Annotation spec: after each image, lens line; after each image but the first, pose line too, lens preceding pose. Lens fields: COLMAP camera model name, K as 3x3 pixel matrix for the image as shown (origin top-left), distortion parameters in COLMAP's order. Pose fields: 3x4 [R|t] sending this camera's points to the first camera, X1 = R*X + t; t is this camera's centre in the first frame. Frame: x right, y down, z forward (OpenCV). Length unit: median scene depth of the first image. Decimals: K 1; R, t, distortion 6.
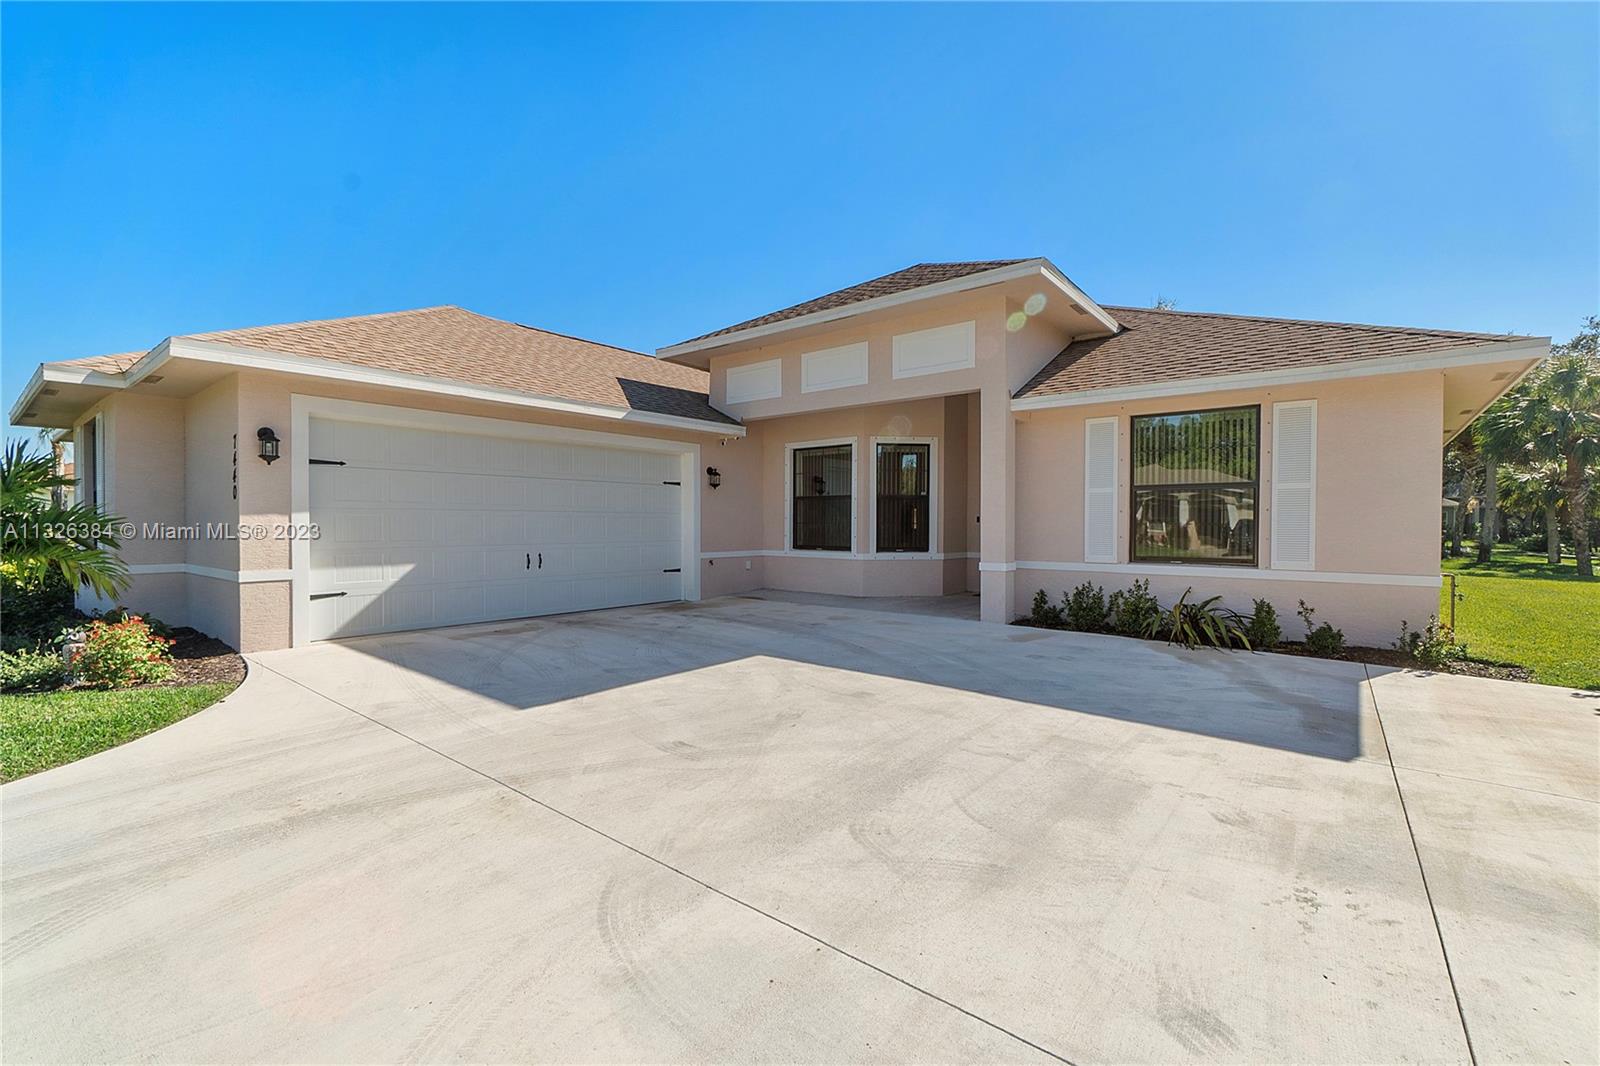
lens RADIAL K [[693.8, 0, 796.9], [0, 693.8, 531.8], [0, 0, 1]] dist [-0.001905, -0.000253]
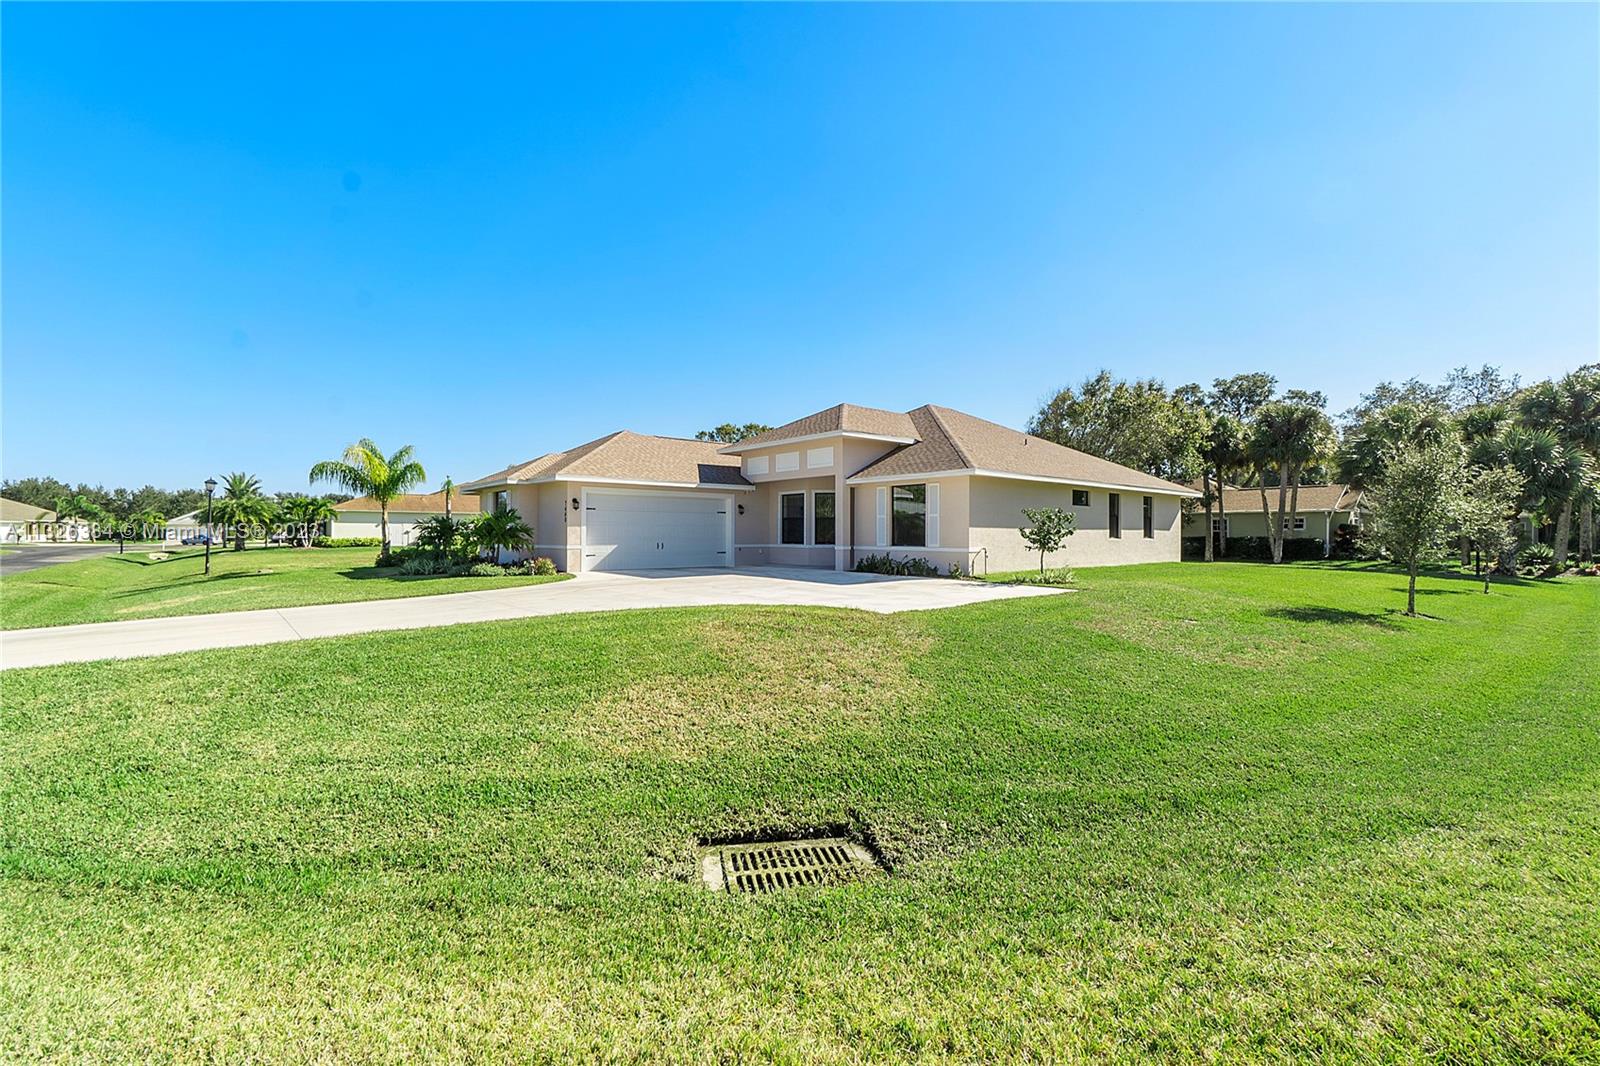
lens RADIAL K [[693.8, 0, 801.8], [0, 693.8, 530.2], [0, 0, 1]] dist [-0.001905, -0.000253]
pose [[0.984166, -0.001491, -0.177243, 0.524487], [-0.002233, 0.999781, -0.020809, 0.034792], [0.177235, 0.020876, 0.983947, -1.266863]]
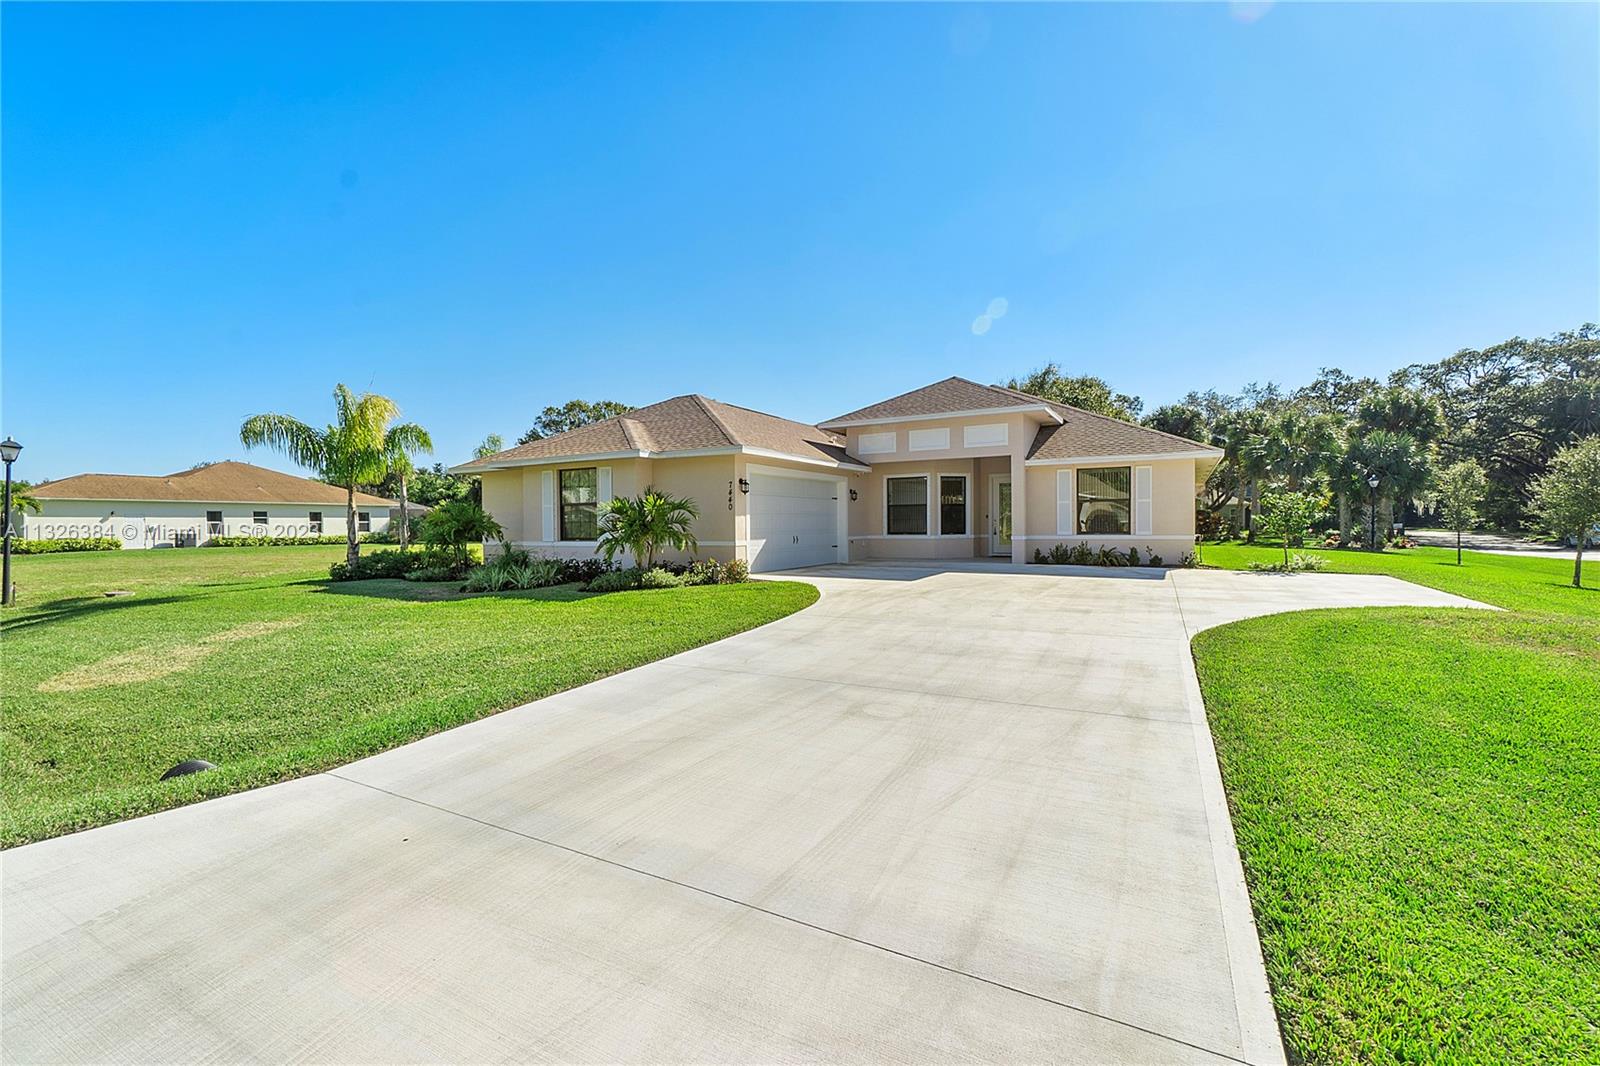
lens RADIAL K [[693.8, 0, 801.9], [0, 693.8, 532.9], [0, 0, 1]] dist [-0.001905, -0.000253]
pose [[0.983578, -0.015737, 0.179796, -0.684920], [0.016052, 0.999871, -0.000295, 0.022619], [-0.179768, 0.003176, 0.983704, -0.894422]]
